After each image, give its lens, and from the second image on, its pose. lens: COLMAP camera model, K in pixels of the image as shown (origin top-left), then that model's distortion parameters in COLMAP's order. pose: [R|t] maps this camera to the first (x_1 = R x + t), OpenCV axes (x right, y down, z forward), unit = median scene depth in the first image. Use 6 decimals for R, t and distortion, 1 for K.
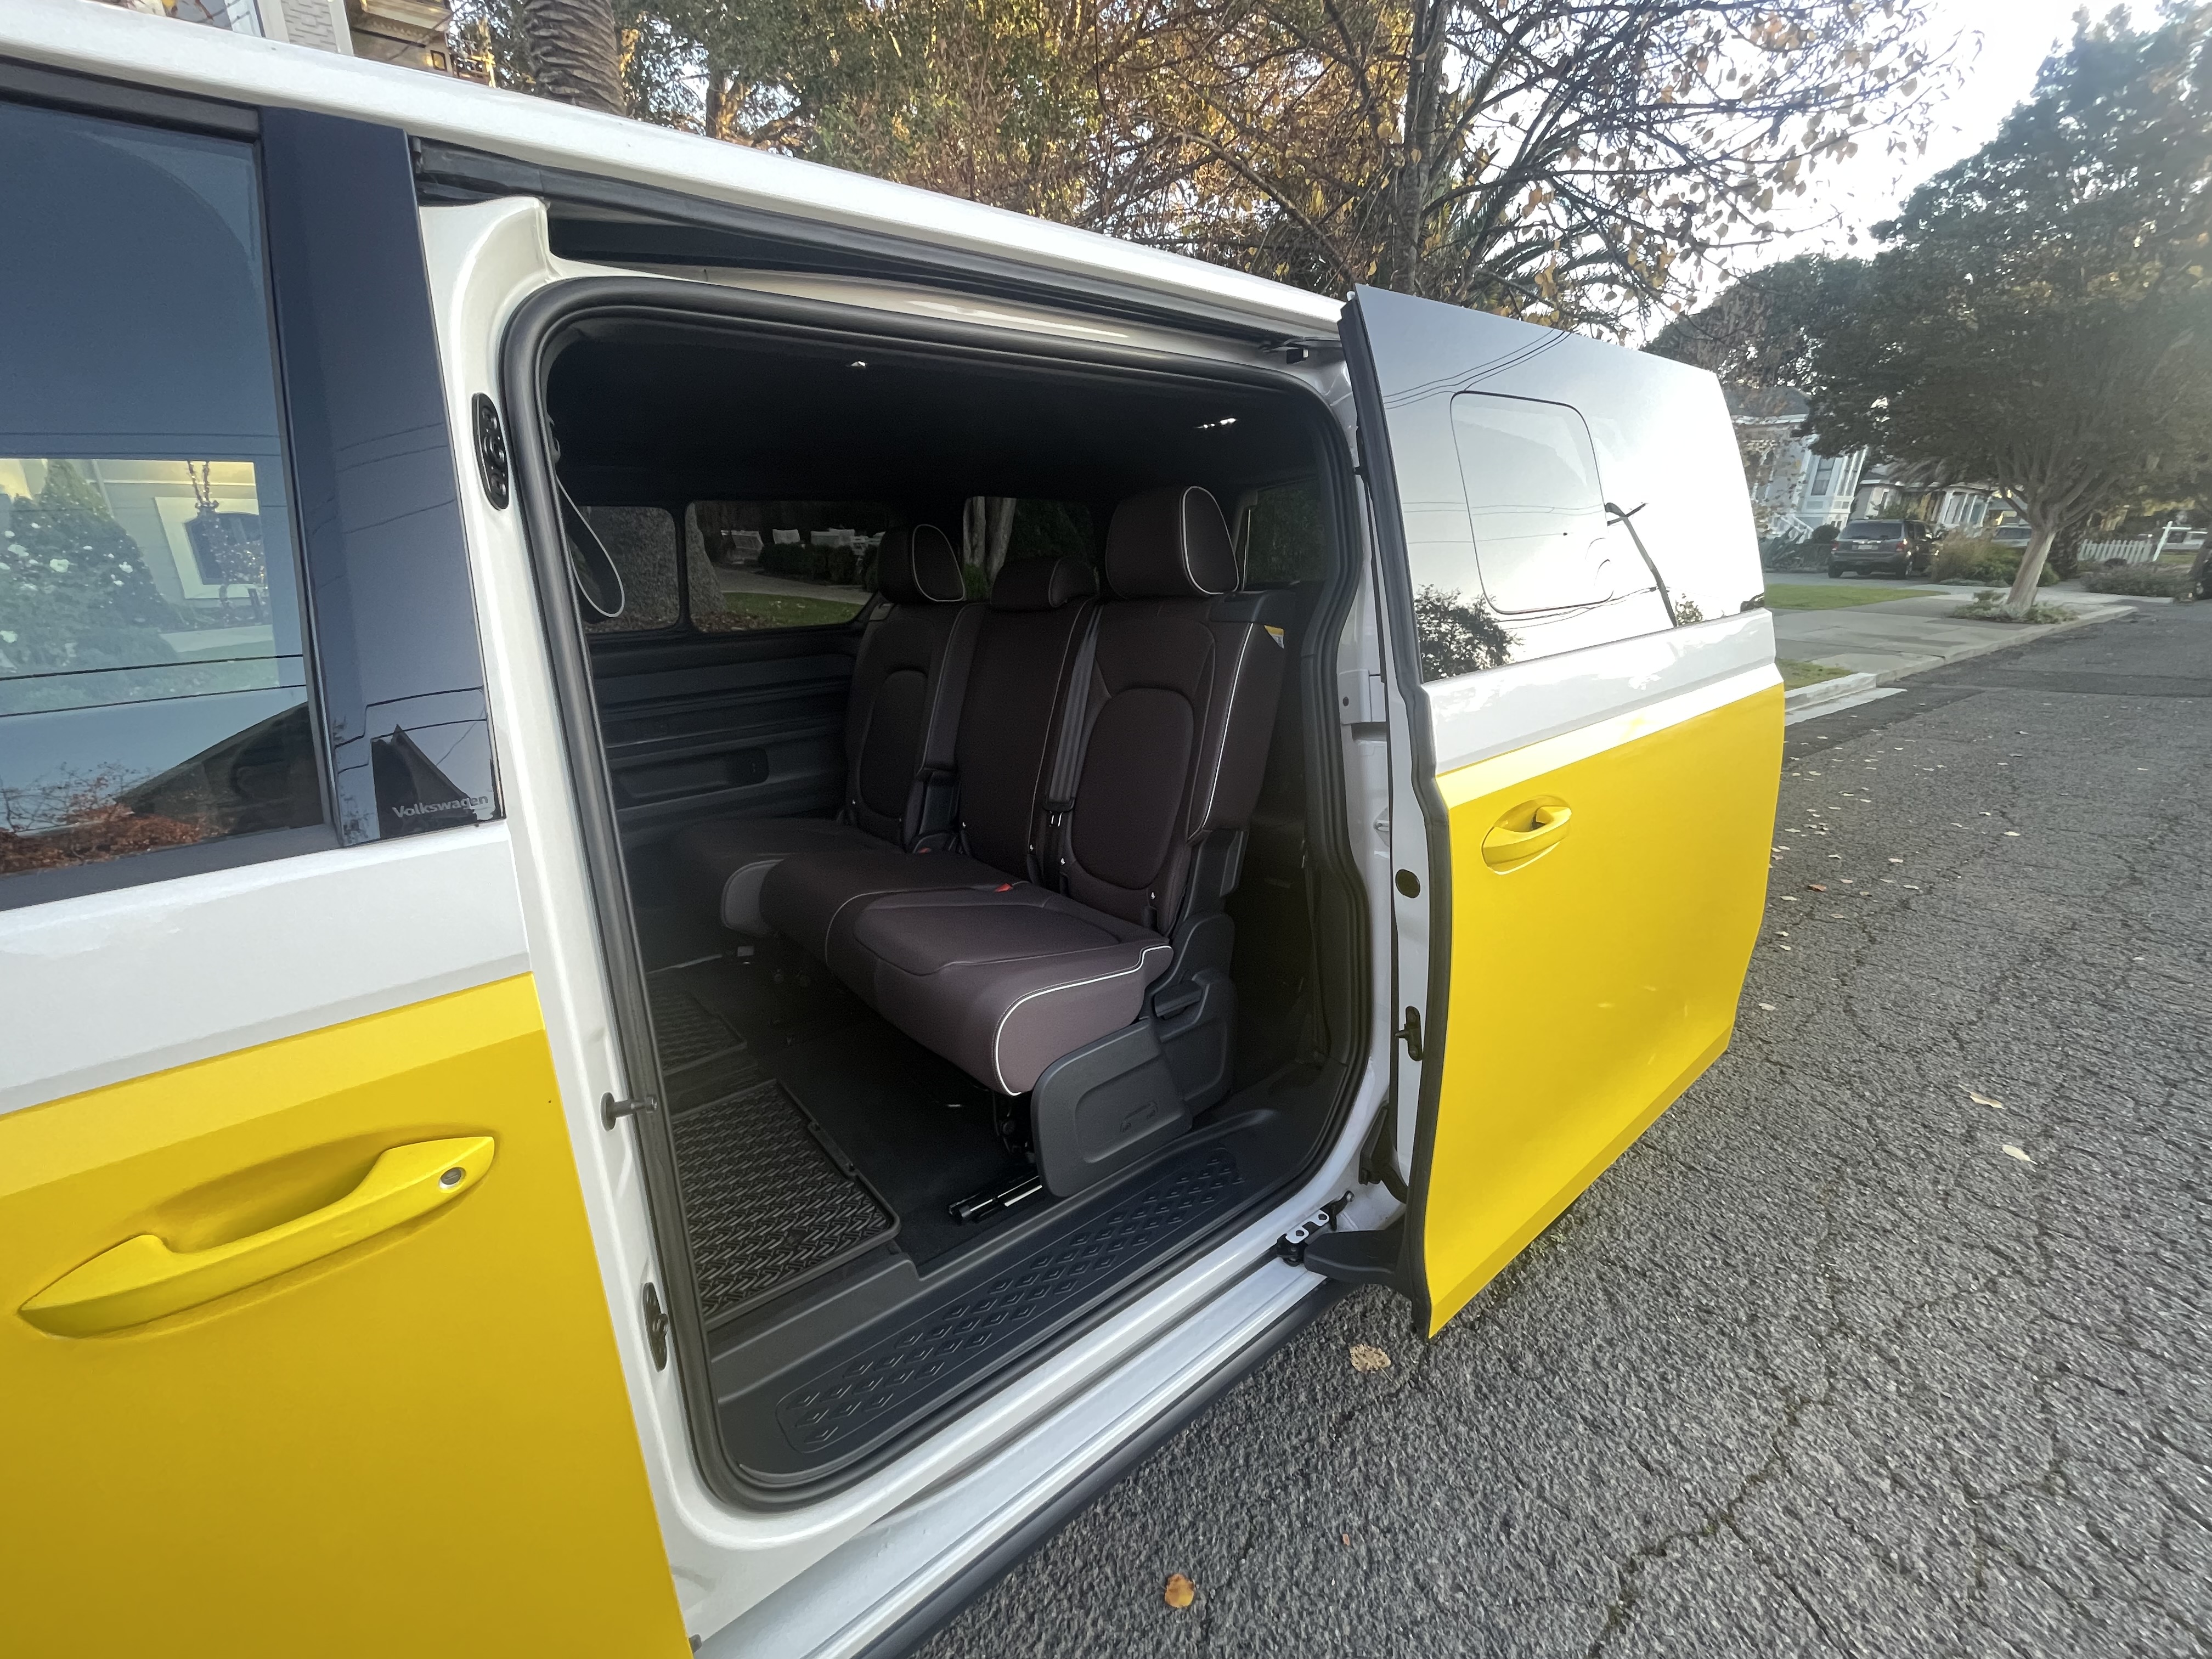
lens RADIAL K [[883.8, 0, 1106.0], [0, 883.8, 829.5], [0, 0, 1]] dist [0.000179, -0.000237]
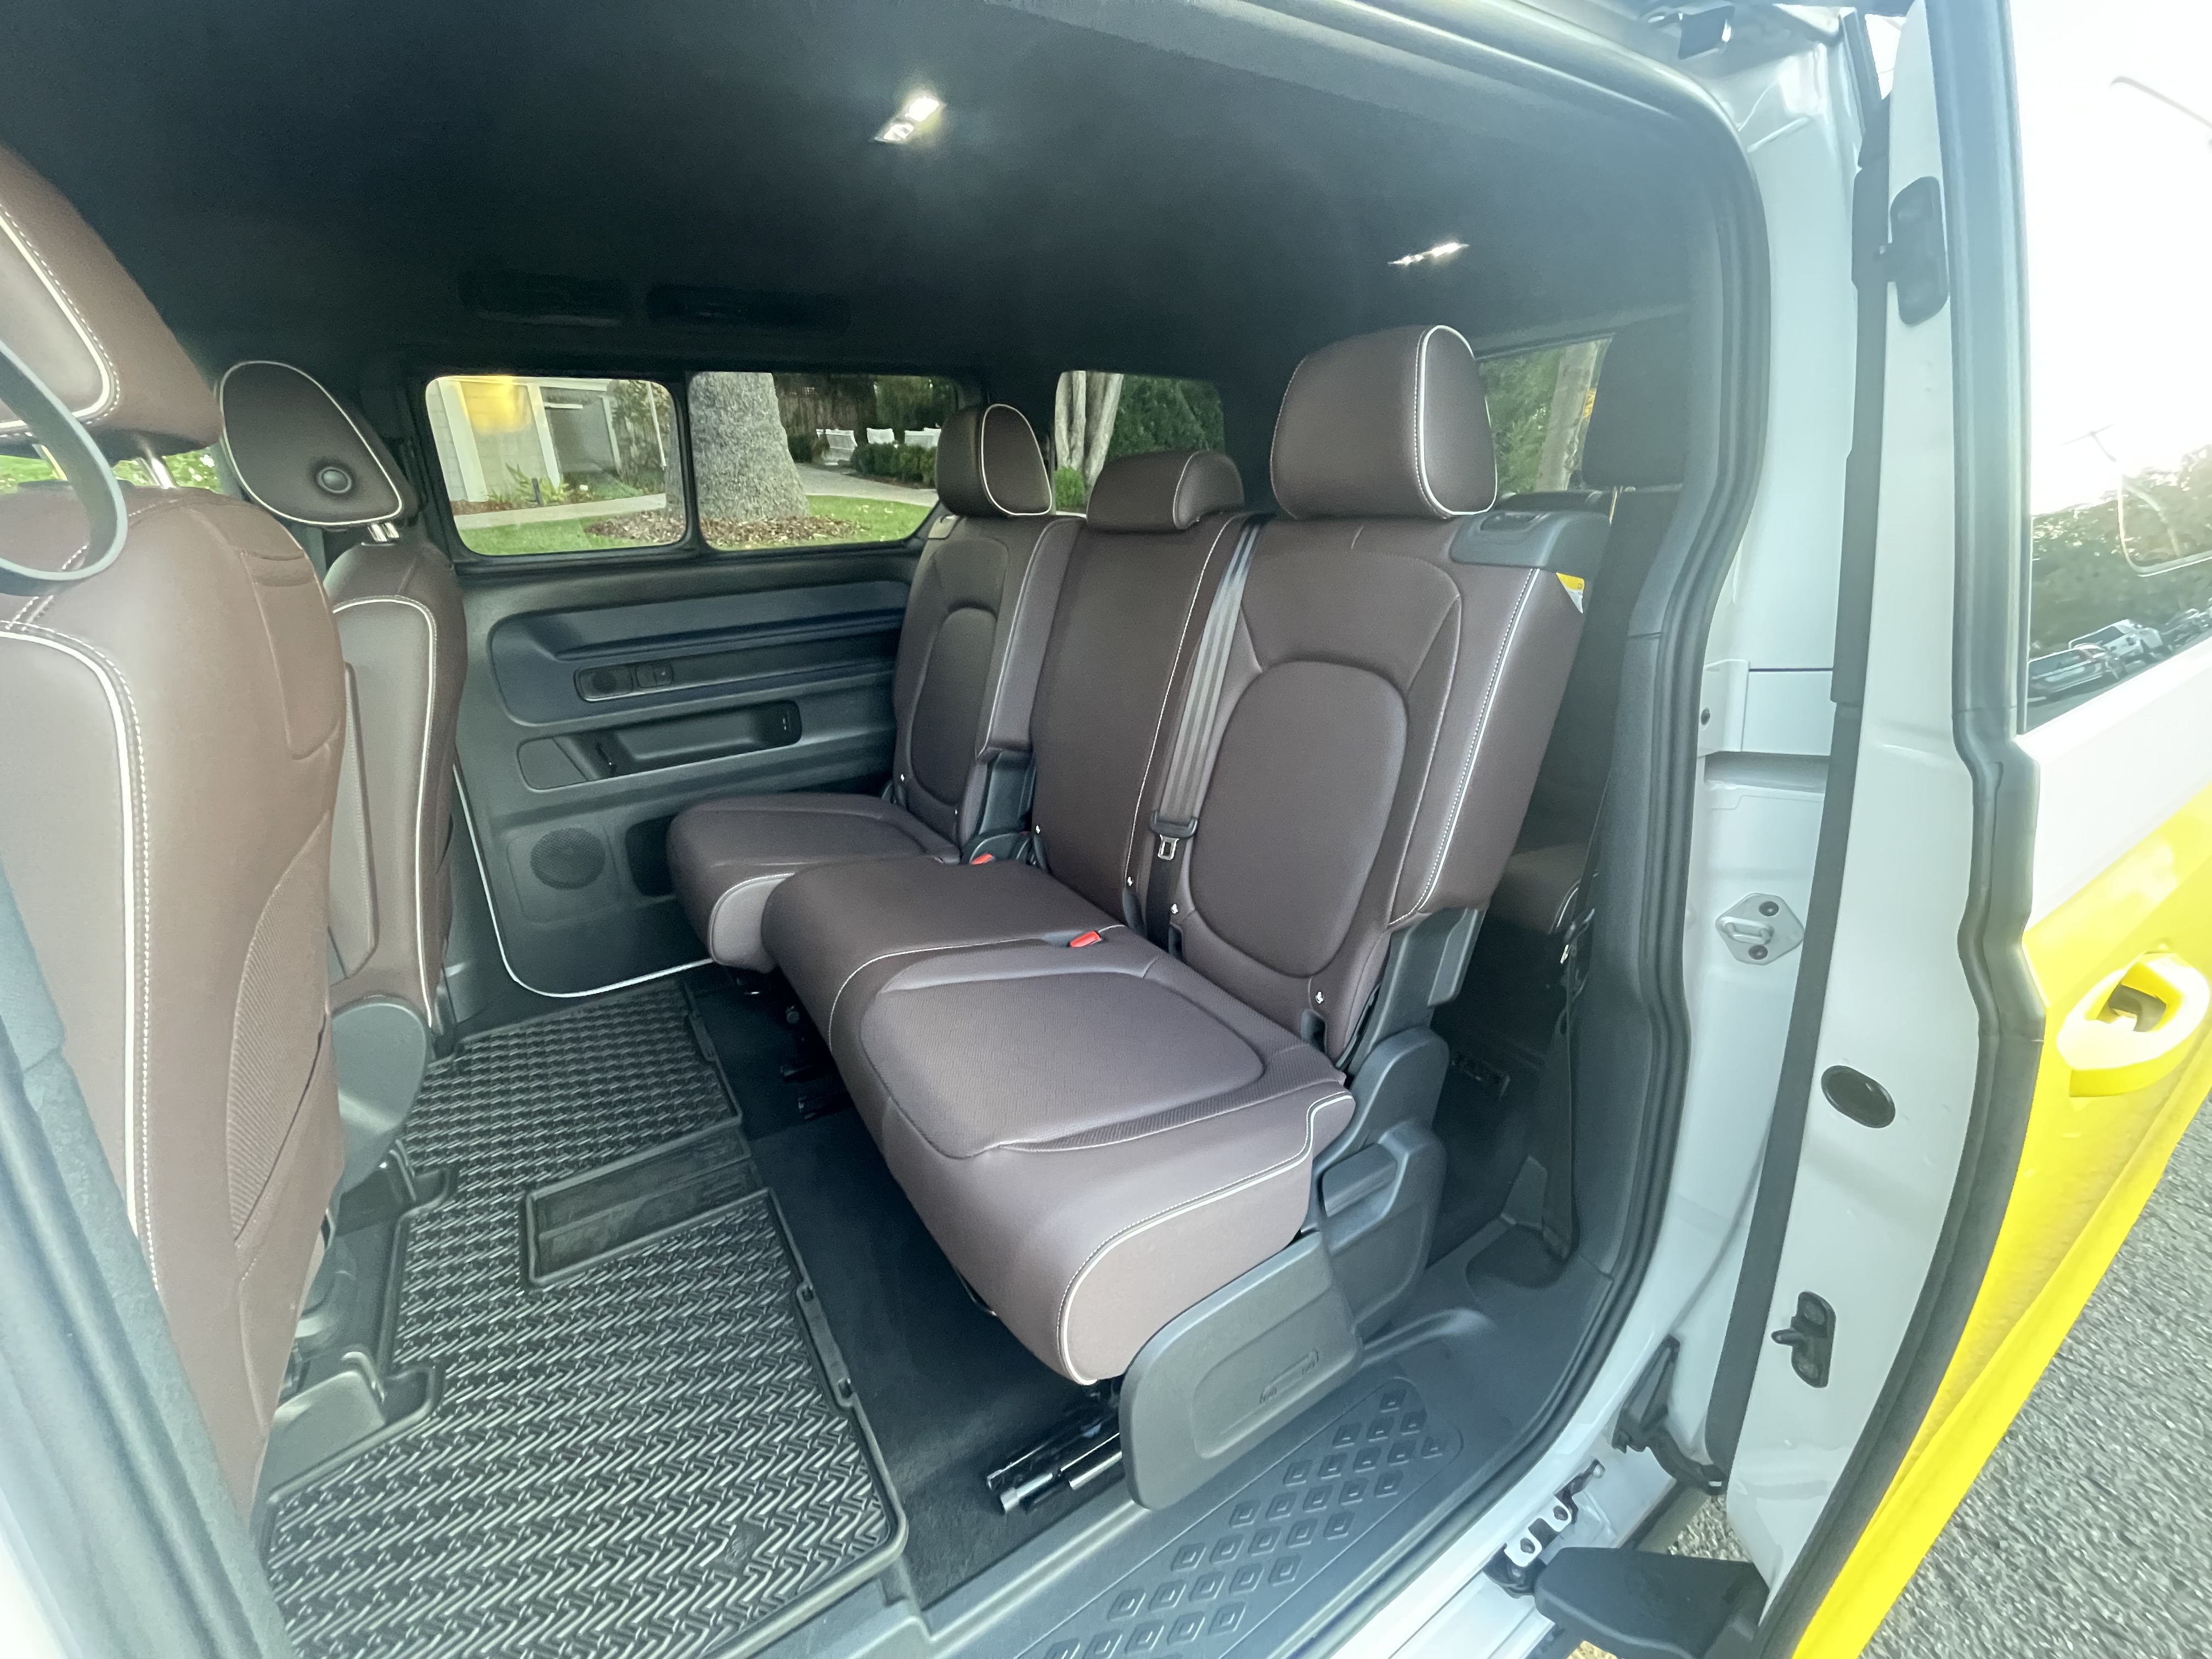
lens RADIAL K [[883.8, 0, 1106.0], [0, 883.8, 829.5], [0, 0, 1]] dist [0.000179, -0.000237]
pose [[0.994221, 0.049499, -0.095256, -0.039036], [-0.040219, 0.994473, 0.096982, -0.087279], [0.099530, -0.092590, 0.990717, 0.310619]]
